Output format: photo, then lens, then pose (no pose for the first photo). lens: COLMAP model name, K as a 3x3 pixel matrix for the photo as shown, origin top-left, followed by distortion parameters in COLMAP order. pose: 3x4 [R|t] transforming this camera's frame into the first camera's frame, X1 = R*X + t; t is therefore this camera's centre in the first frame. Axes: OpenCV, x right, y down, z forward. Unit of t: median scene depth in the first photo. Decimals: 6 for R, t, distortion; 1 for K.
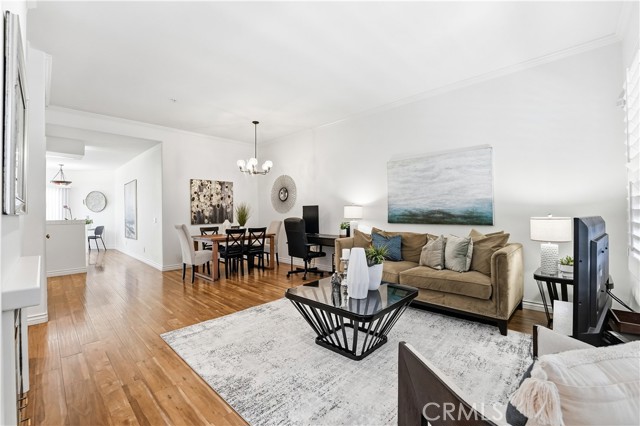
lens RADIAL K [[268.7, 0, 322.4], [0, 268.7, 212.9], [0, 0, 1]] dist [-0.019457, -0.000031]
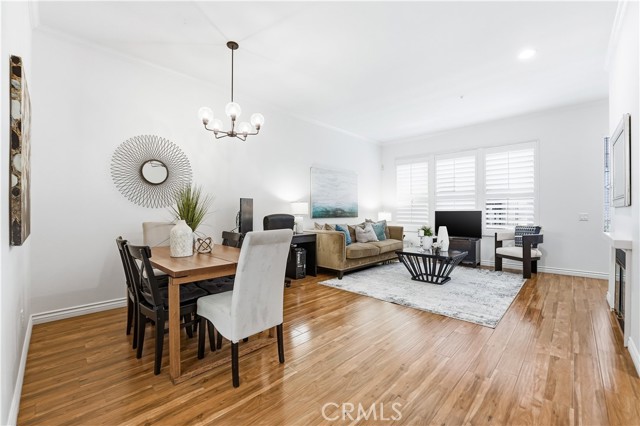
lens RADIAL K [[268.7, 0, 316.7], [0, 268.7, 213.0], [0, 0, 1]] dist [-0.019457, -0.000031]
pose [[0.013738, 0.008322, 0.999871, -1.083523], [-0.001476, 0.999964, -0.008302, 0.028353], [-0.999905, -0.001362, 0.013750, 1.107011]]
